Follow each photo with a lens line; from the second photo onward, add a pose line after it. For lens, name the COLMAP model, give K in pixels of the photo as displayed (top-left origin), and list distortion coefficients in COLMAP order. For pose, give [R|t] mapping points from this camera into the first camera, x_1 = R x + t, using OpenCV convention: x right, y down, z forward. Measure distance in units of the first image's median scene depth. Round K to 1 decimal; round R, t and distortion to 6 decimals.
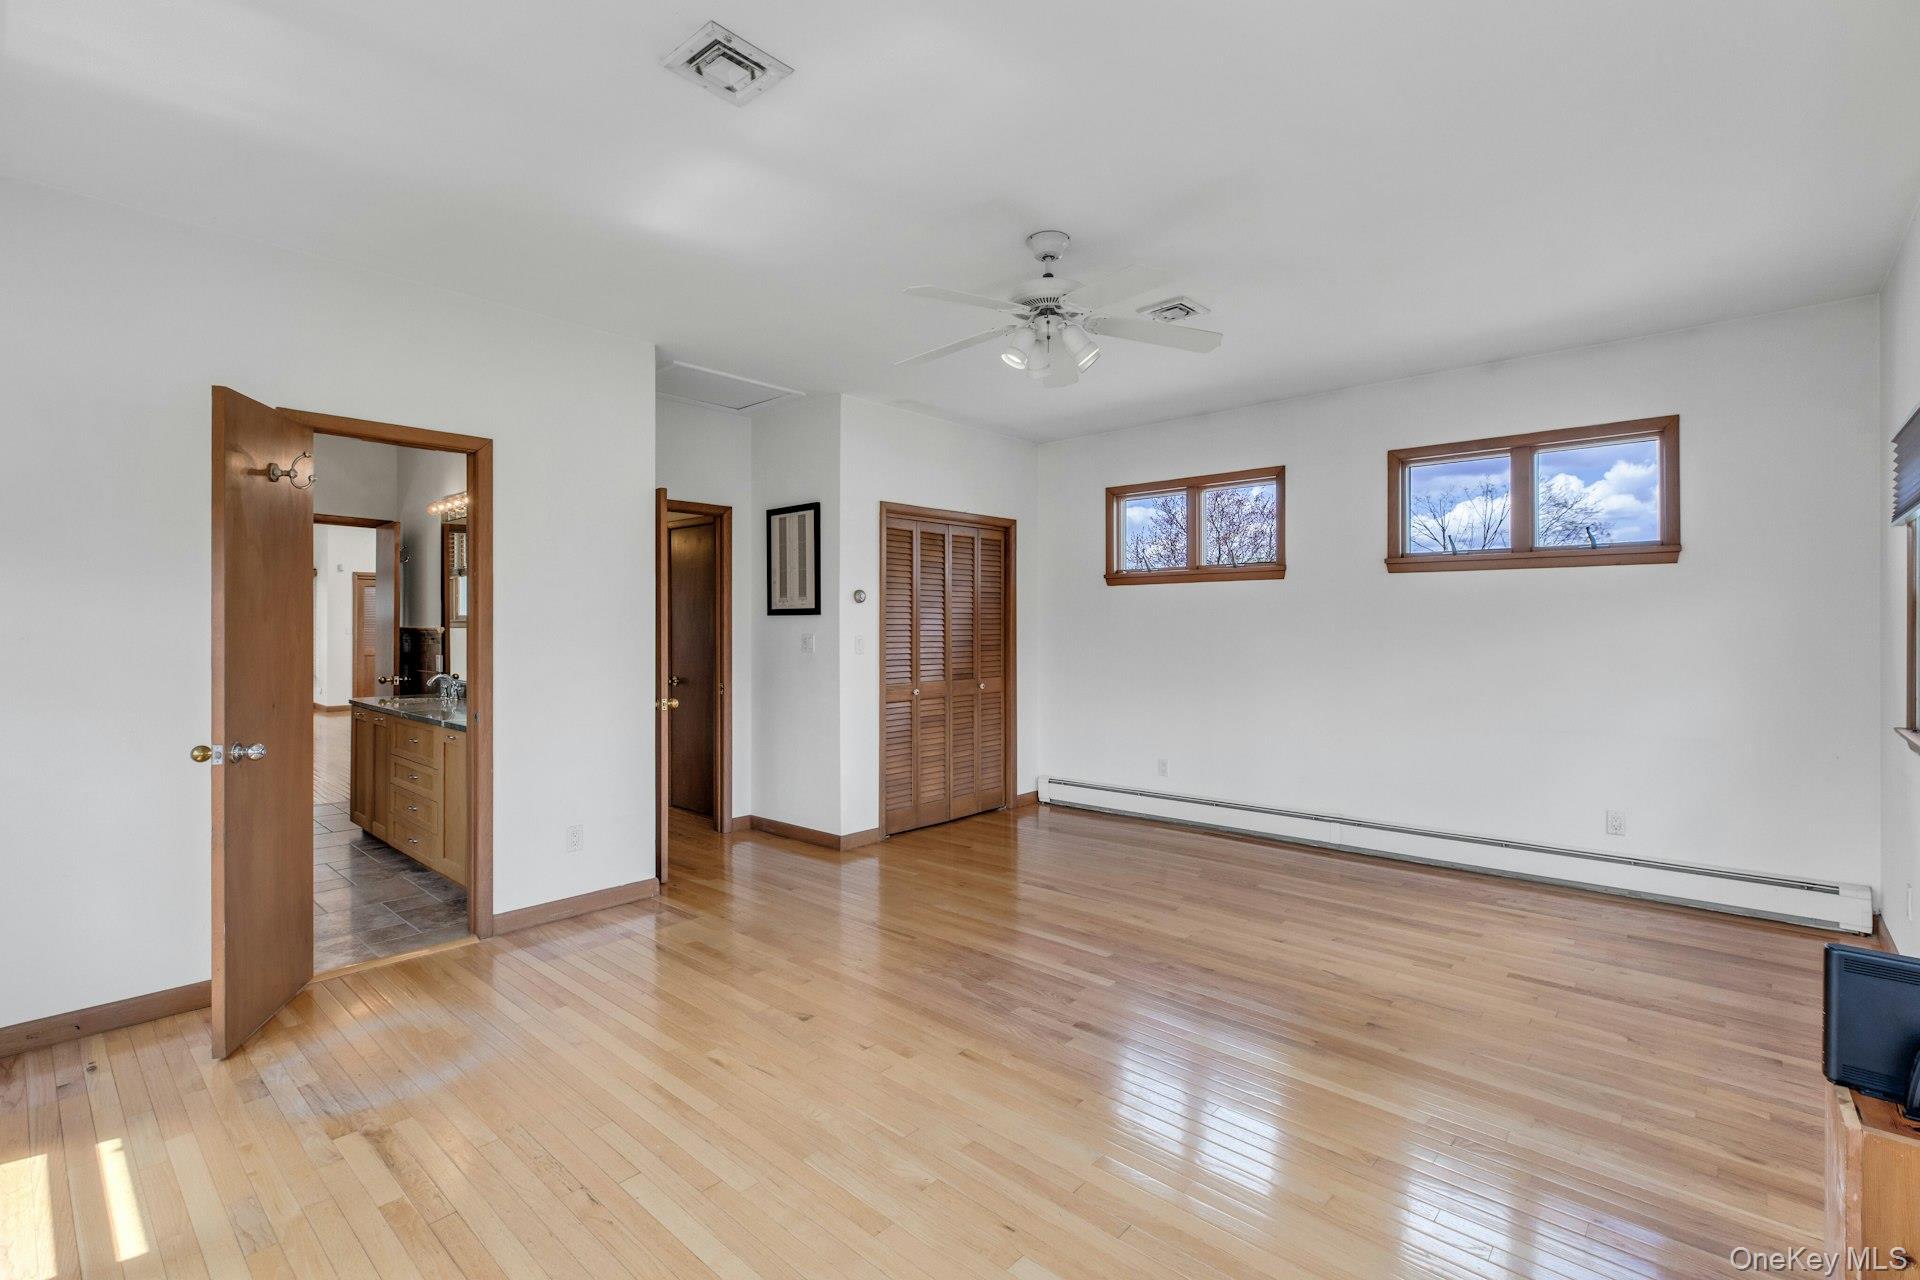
lens RADIAL K [[865.2, 0, 967.3], [0, 865.2, 629.8], [0, 0, 1]] dist [0.007968, -0.000182]
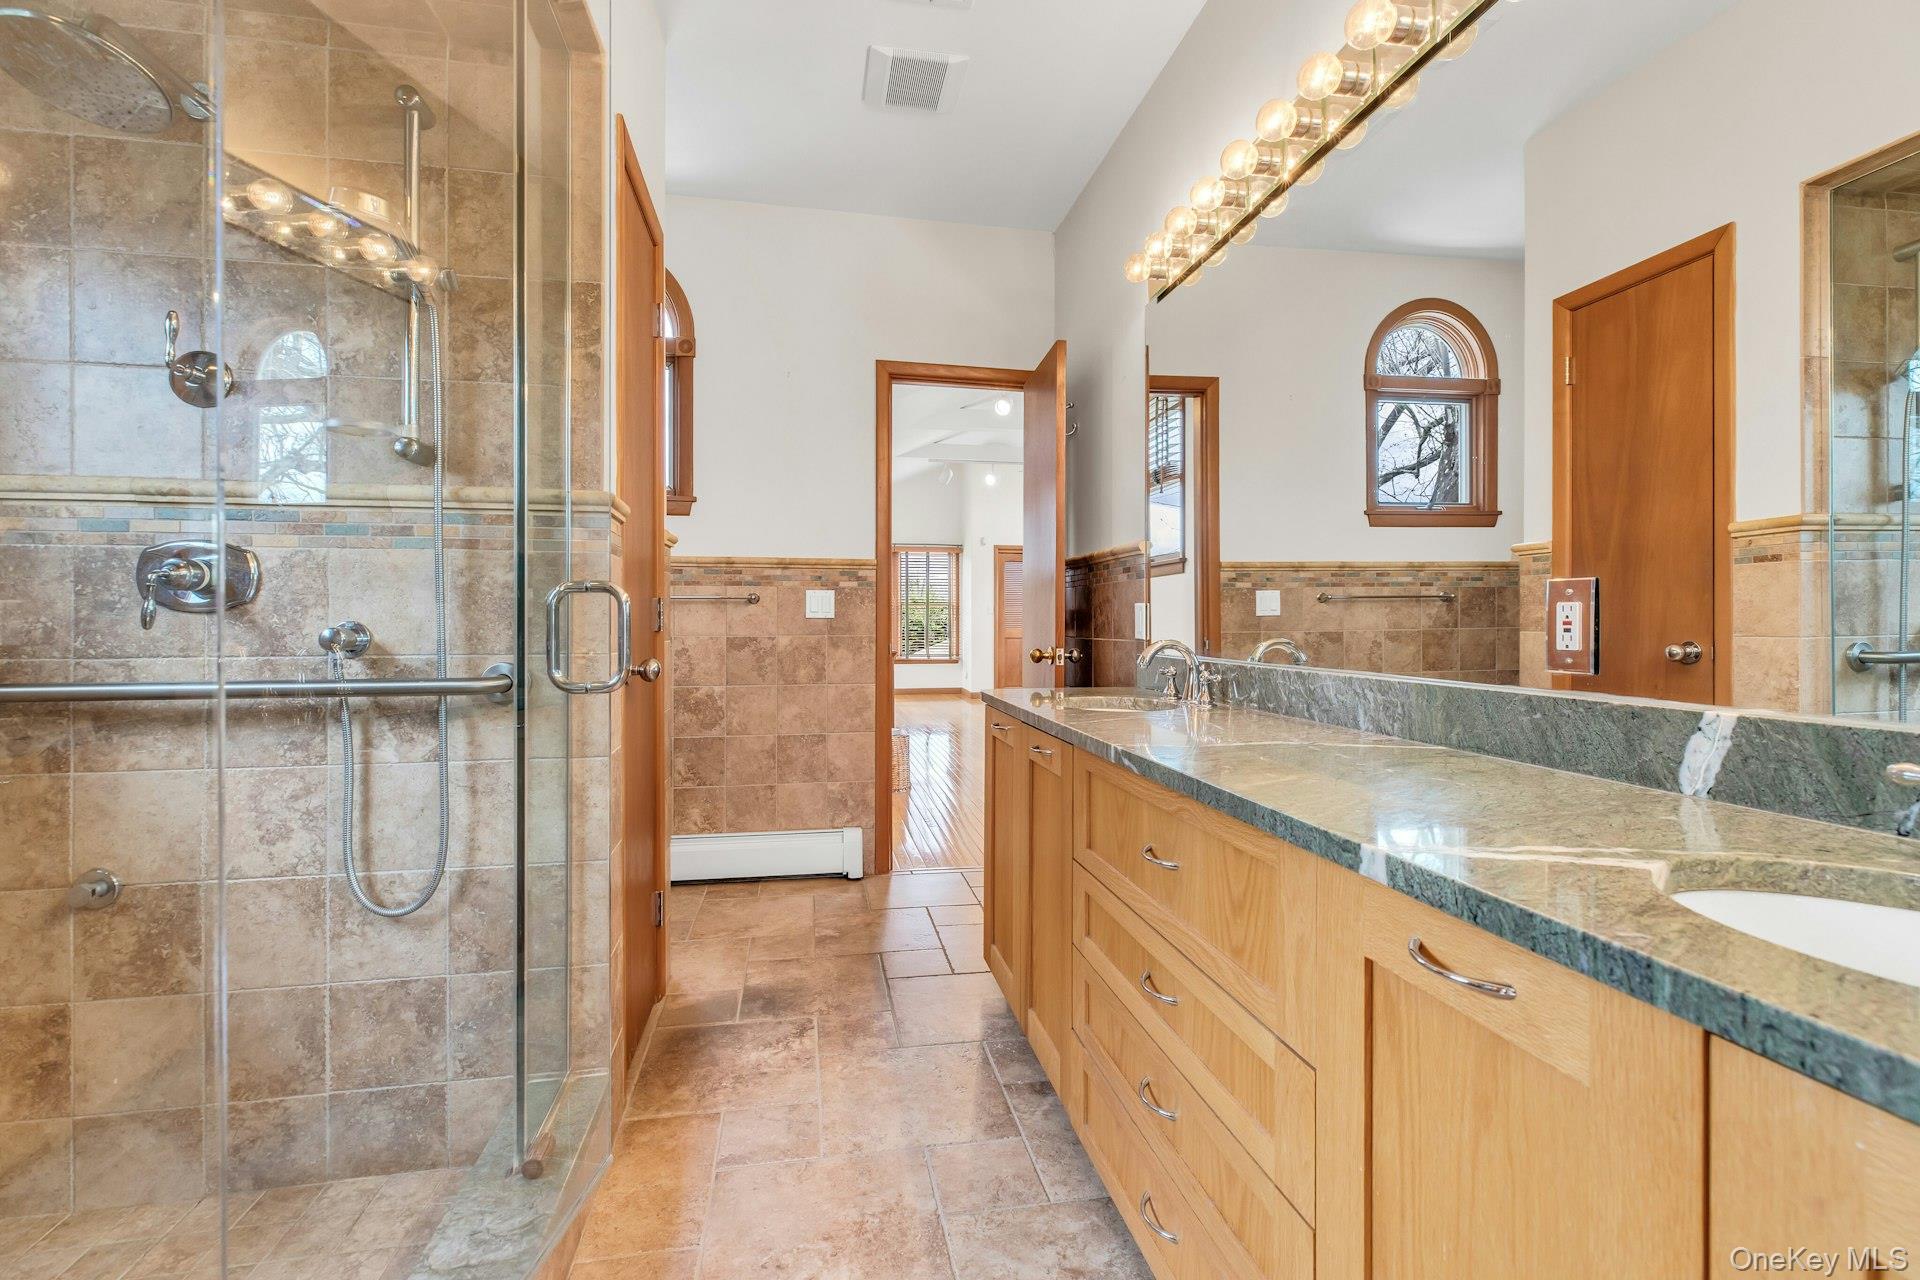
lens RADIAL K [[865.2, 0, 958.7], [0, 865.2, 626.9], [0, 0, 1]] dist [0.007968, -0.000182]
pose [[0.791724, 0.002664, -0.610874, -0.426595], [0.000085, 0.999990, 0.004470, 0.041004], [0.610879, -0.003591, 0.791715, 0.608673]]
